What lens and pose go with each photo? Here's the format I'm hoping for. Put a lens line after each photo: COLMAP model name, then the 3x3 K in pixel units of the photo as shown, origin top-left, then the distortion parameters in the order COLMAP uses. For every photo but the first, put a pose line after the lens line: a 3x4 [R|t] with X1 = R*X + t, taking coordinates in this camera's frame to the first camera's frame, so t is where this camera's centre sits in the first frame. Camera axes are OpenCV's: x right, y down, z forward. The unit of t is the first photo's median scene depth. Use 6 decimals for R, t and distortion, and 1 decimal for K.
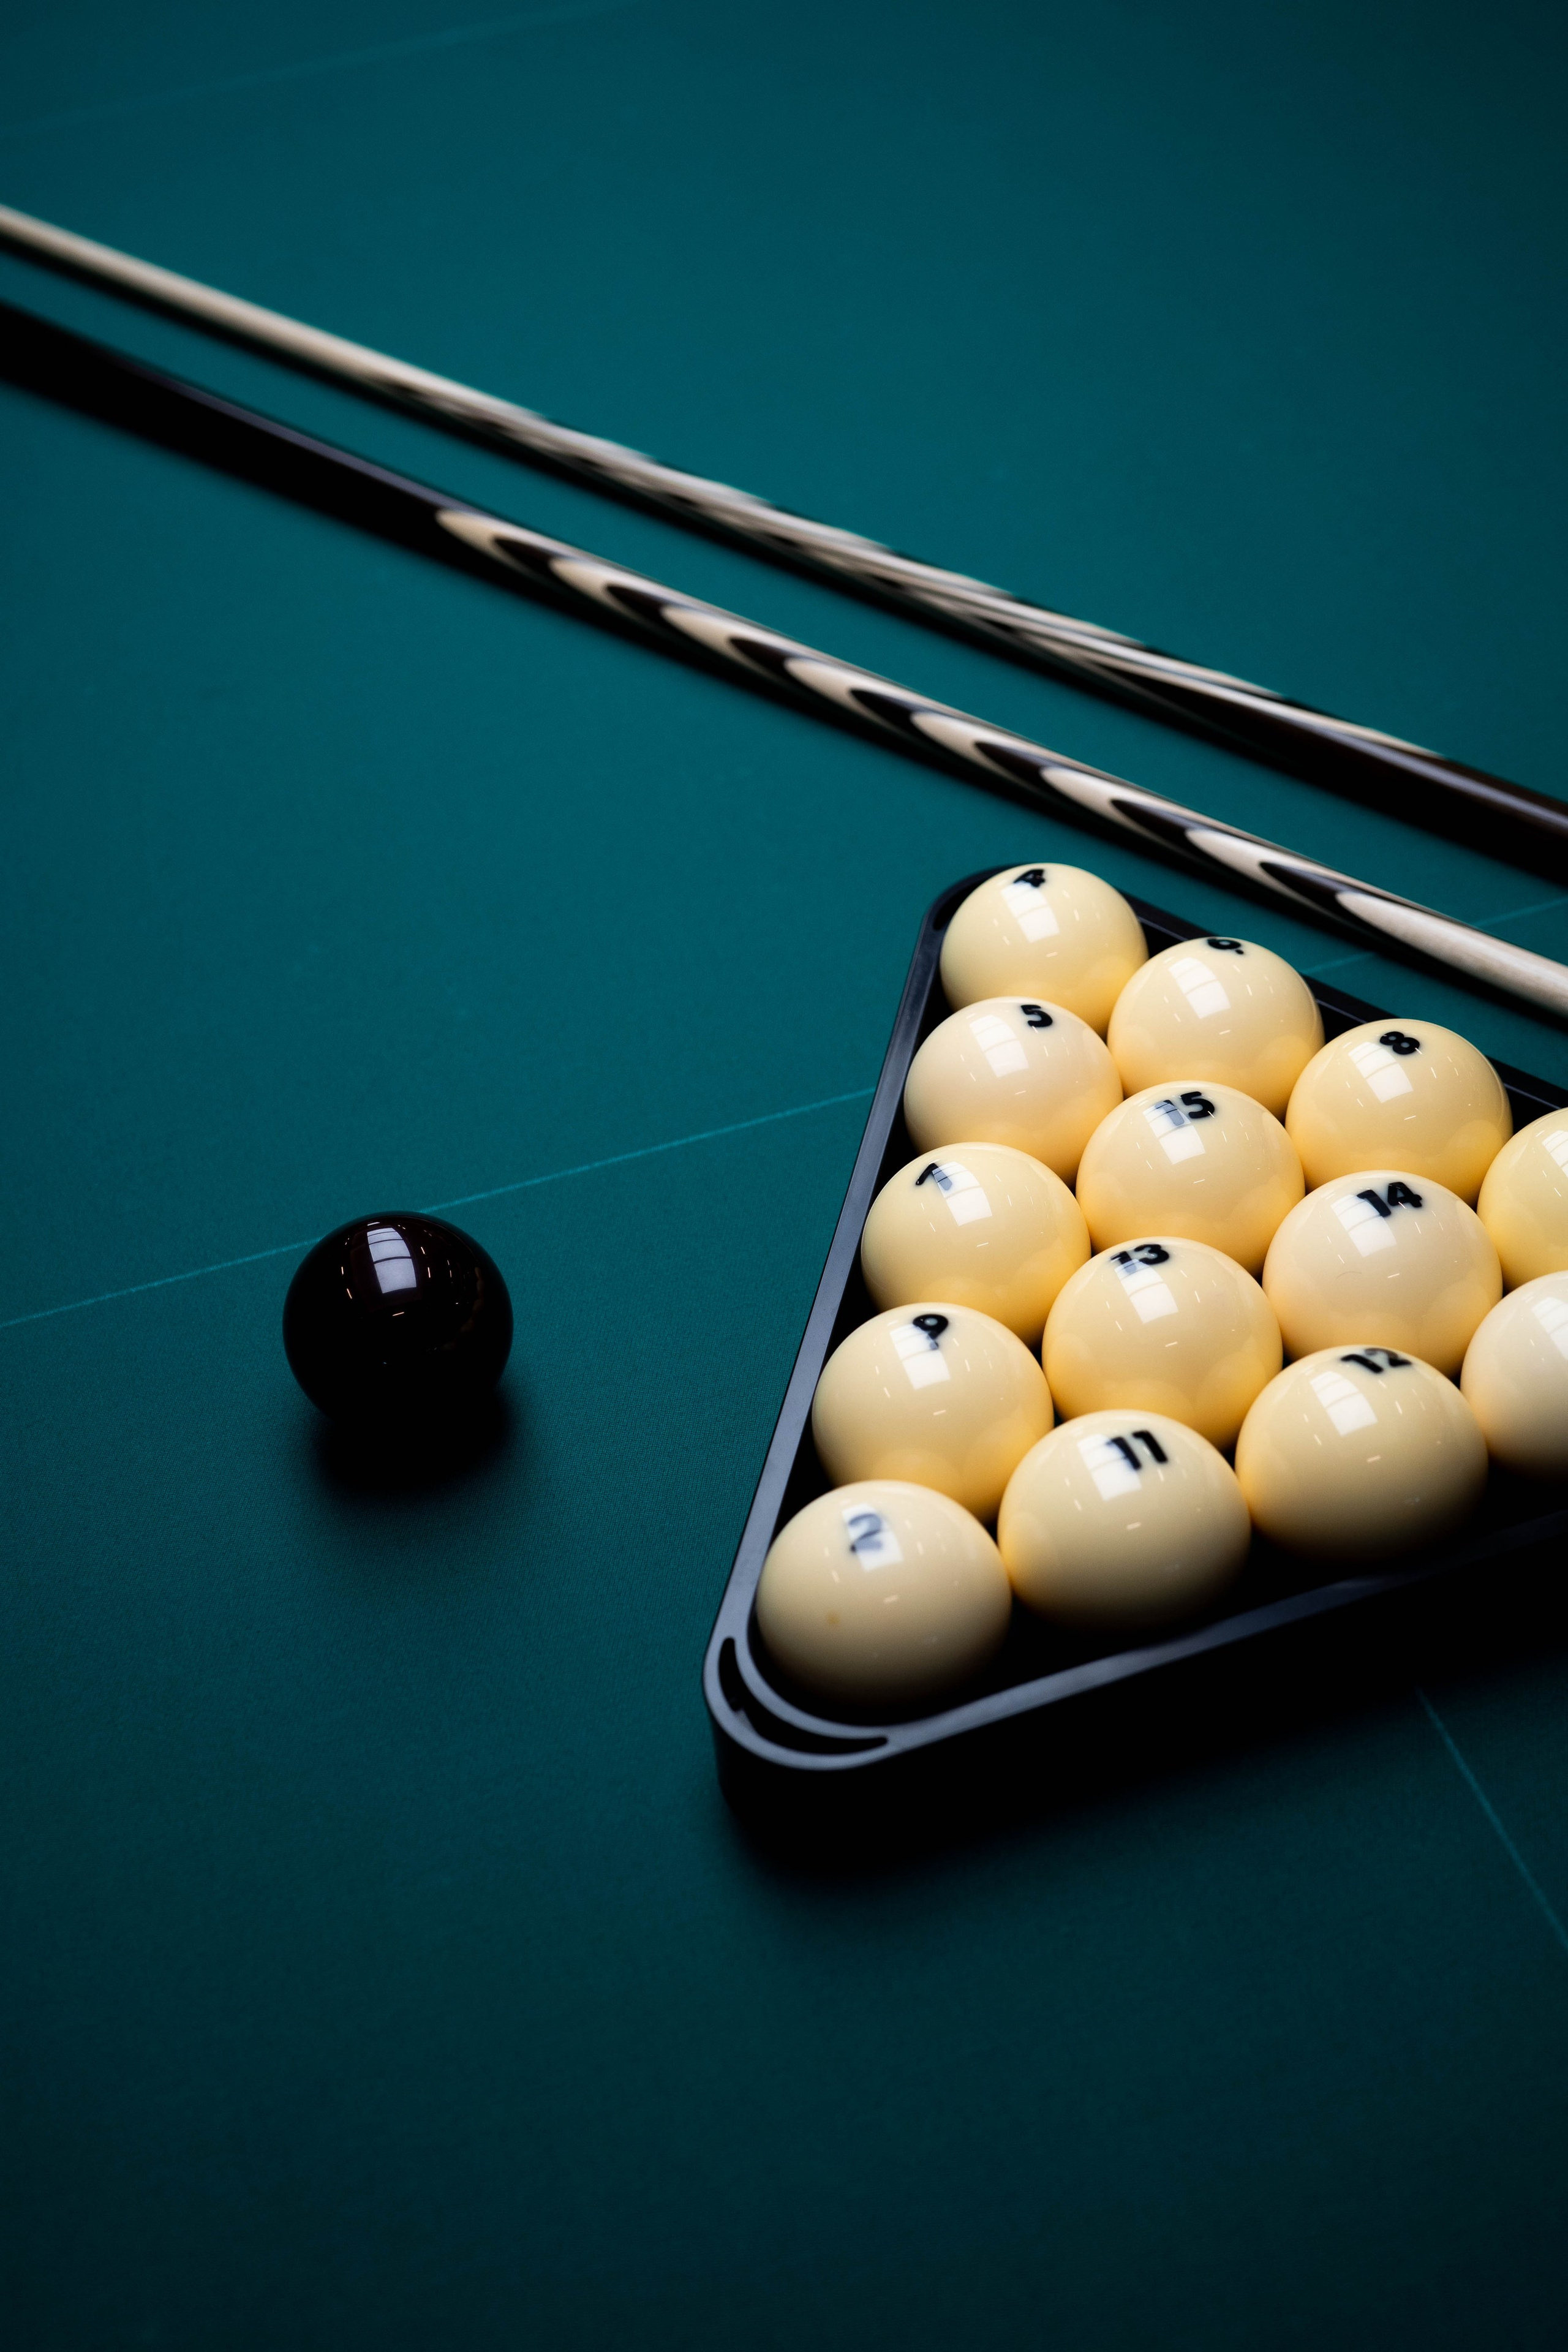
lens RADIAL K [[3300.6, 0, 779.9], [0, 3300.6, 1110.1], [0, 0, 1]] dist [-0.029733, 0.185083]
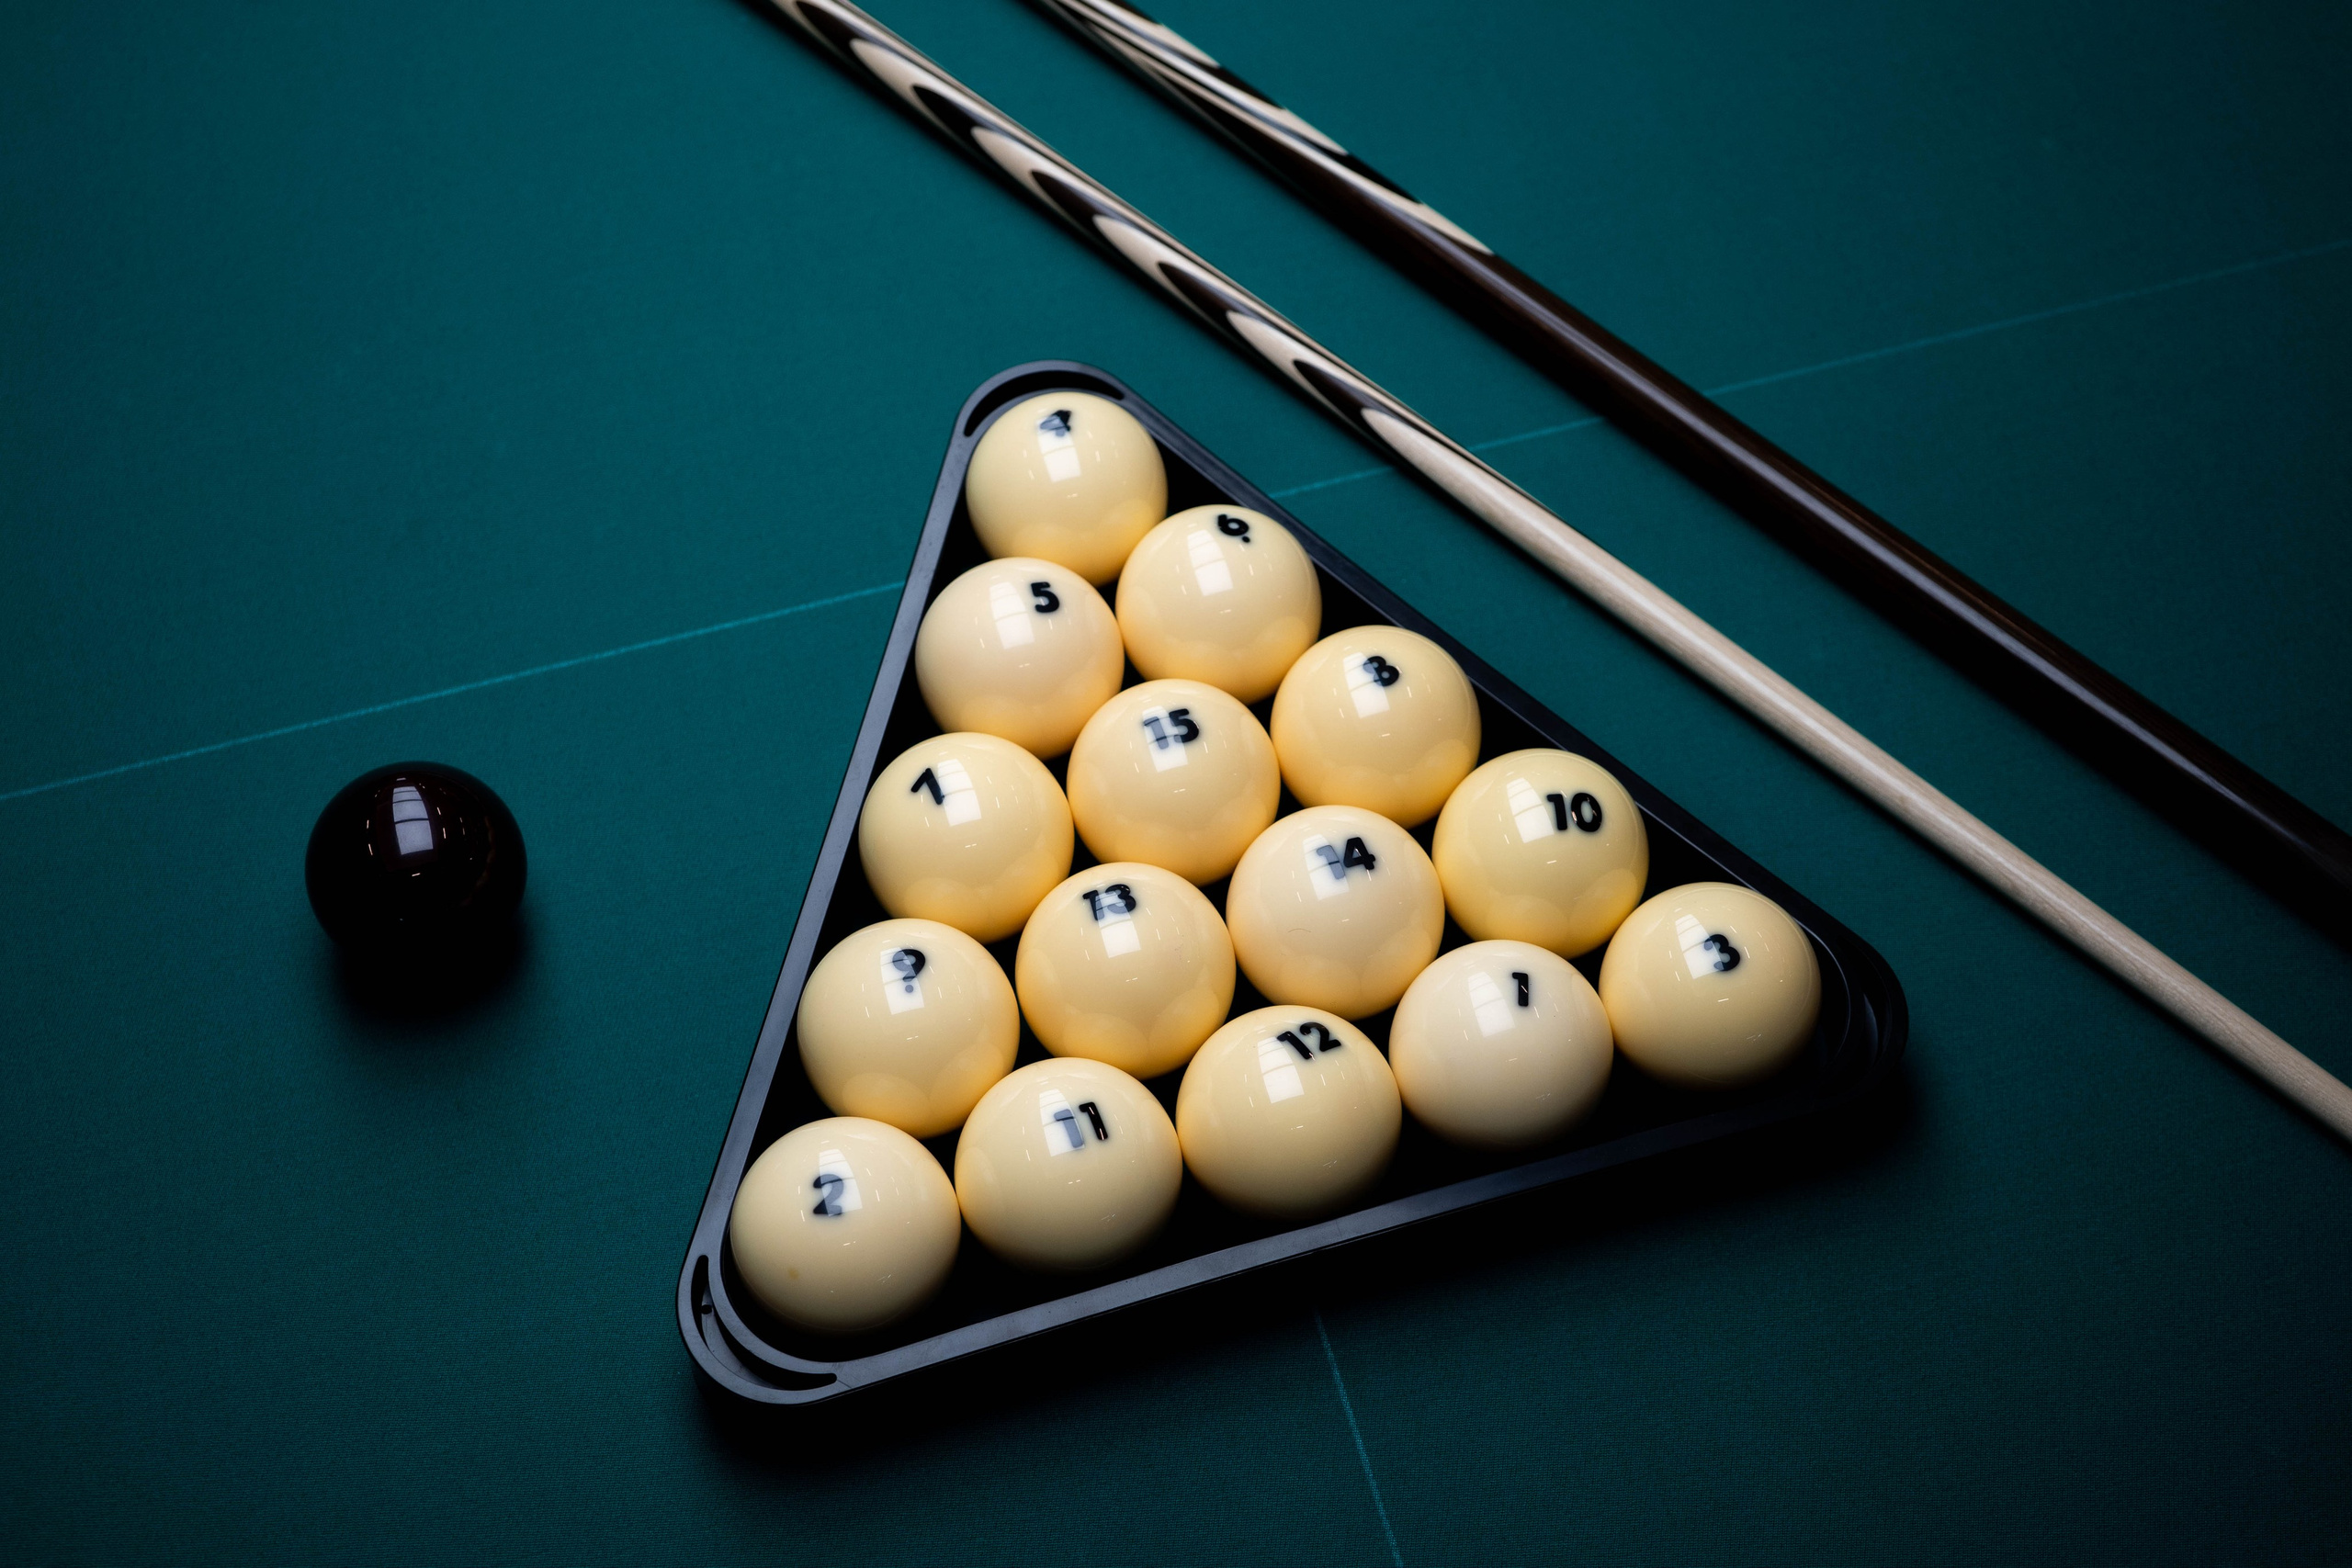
lens RADIAL K [[3300.3, 0, 1176.0], [0, 3300.3, 784.0], [0, 0, 1]] dist [-0.029733, 0.185083]
pose [[0.994363, 0.059389, 0.087835, 0.031944], [-0.084240, 0.945572, 0.314320, -0.314285], [-0.064387, -0.319947, 0.945245, -0.005732]]
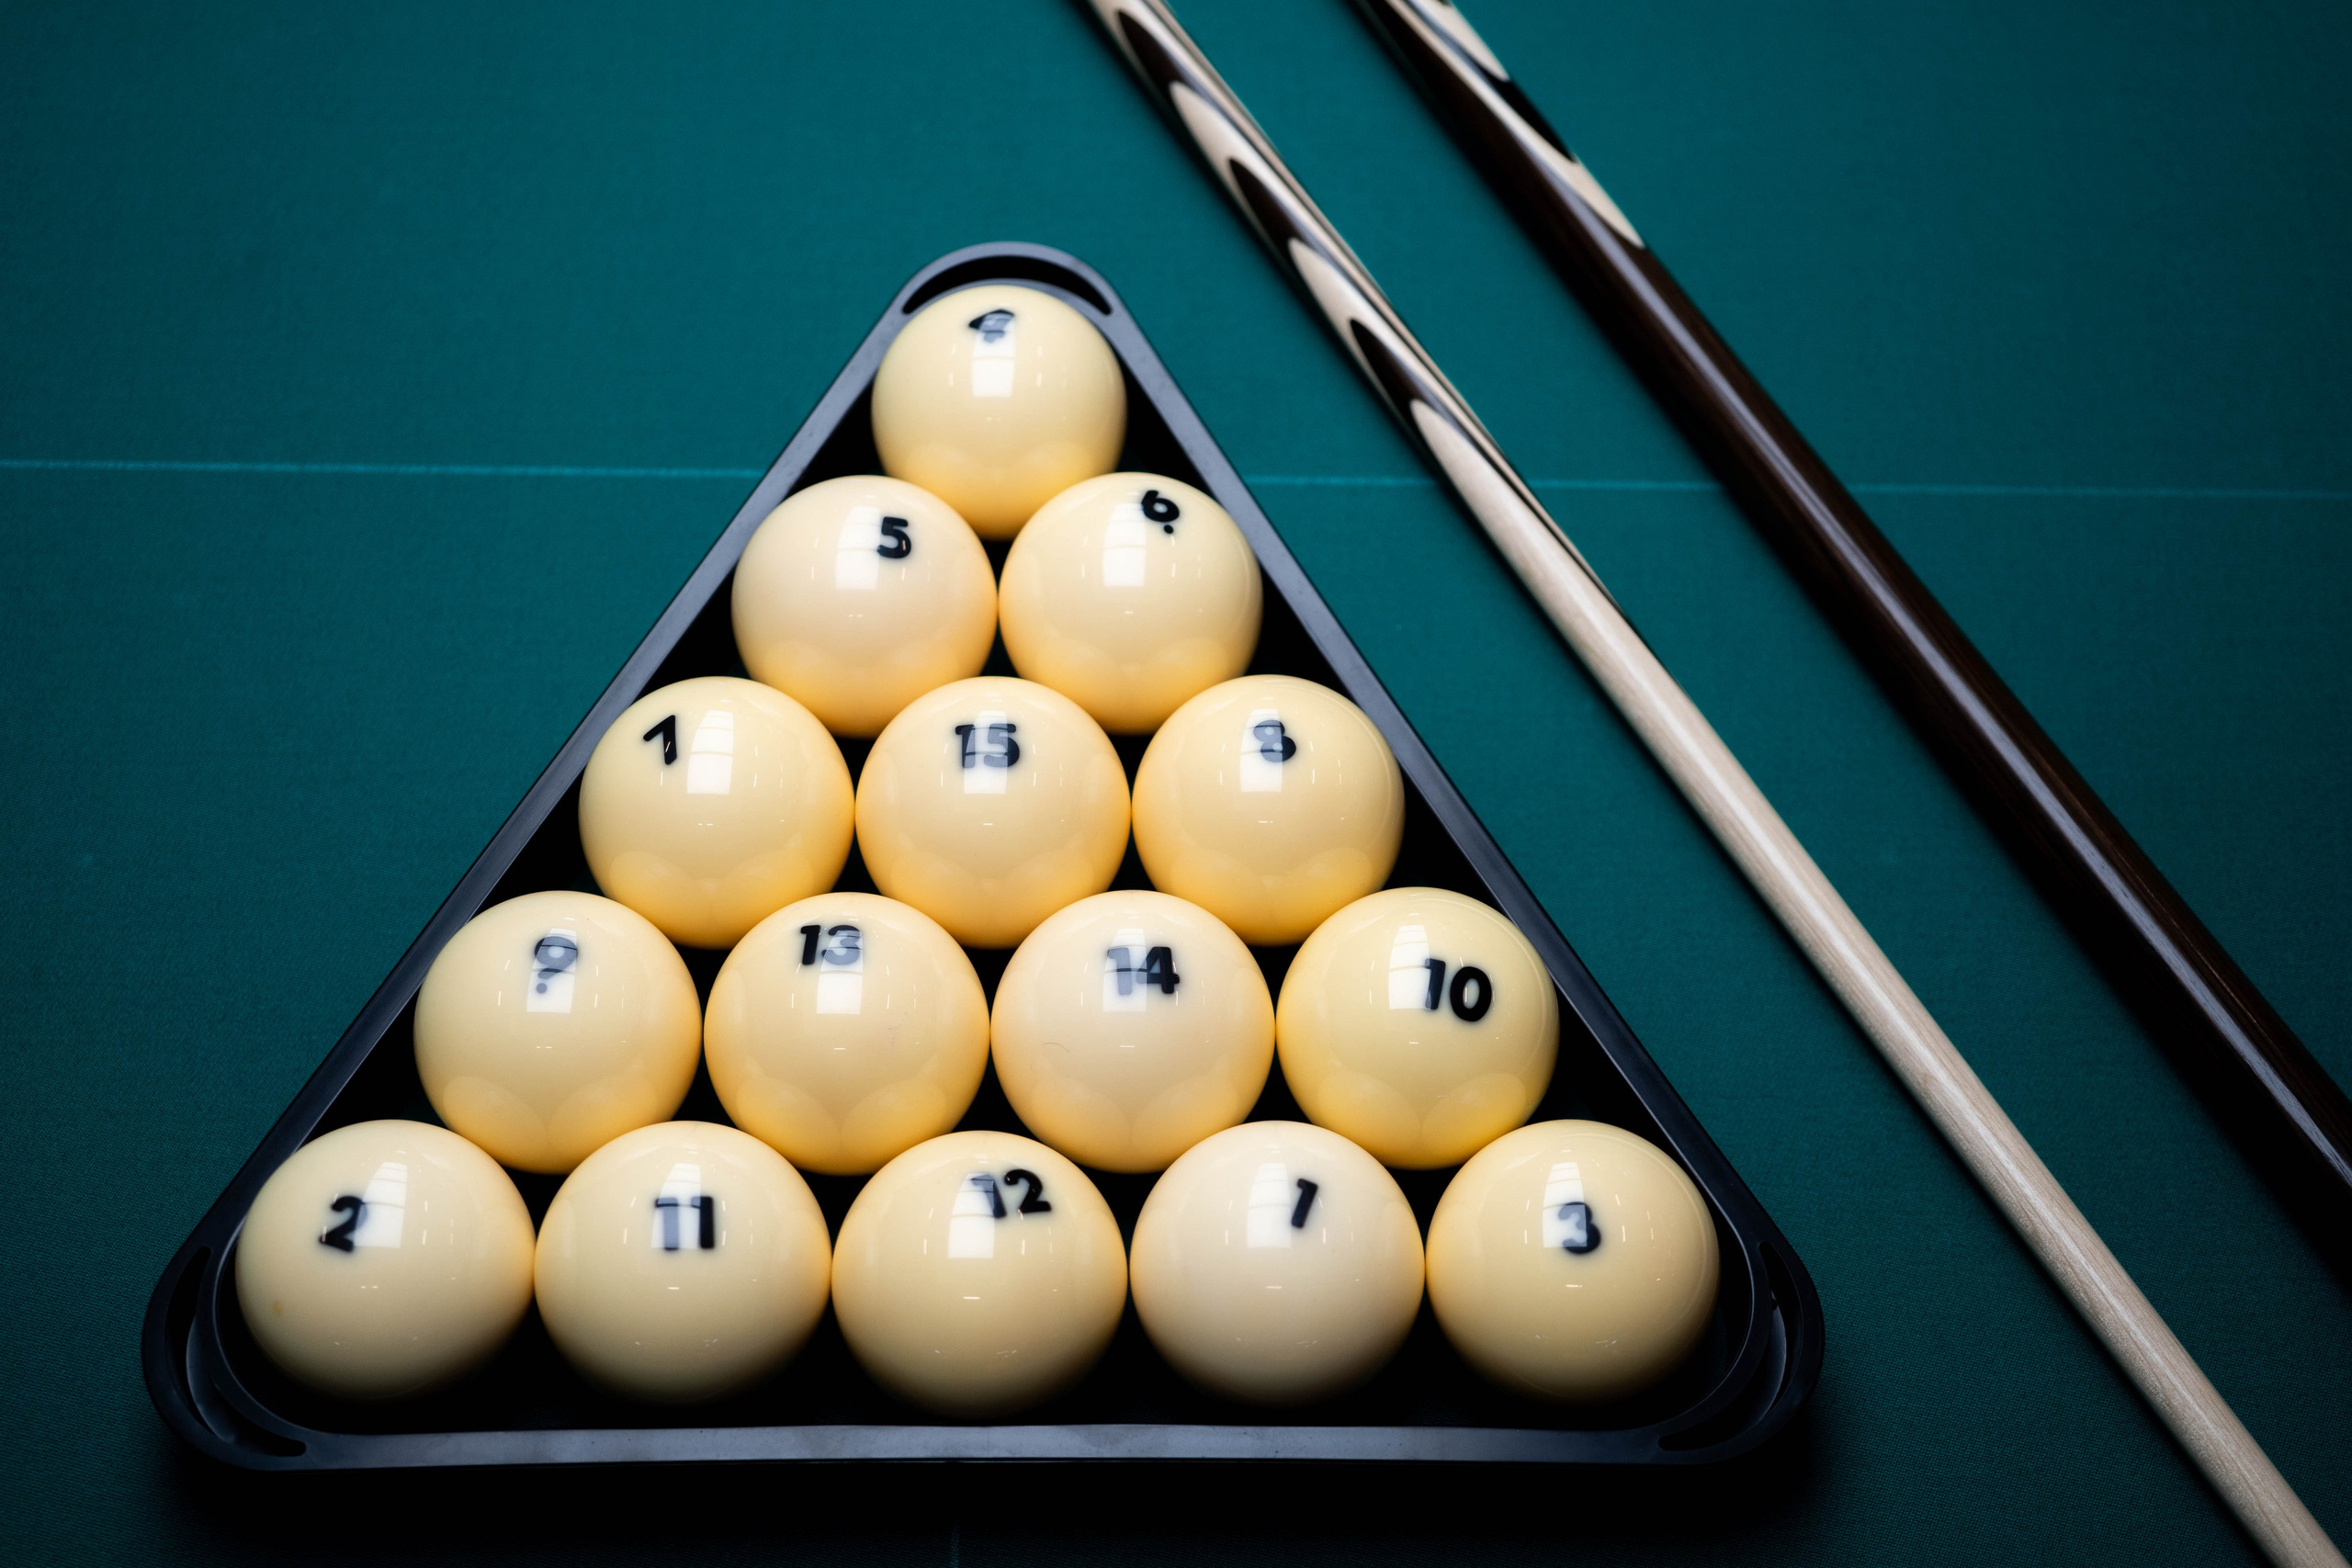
lens RADIAL K [[3317.0, 0, 1176.0], [0, 3317.0, 784.0], [0, 0, 1]] dist [-0.004208, 0.105059]
pose [[0.949684, 0.310920, -0.037802, 0.199654], [-0.274877, 0.885218, 0.375275, -0.311016], [0.150143, -0.346002, 0.926142, 0.241256]]
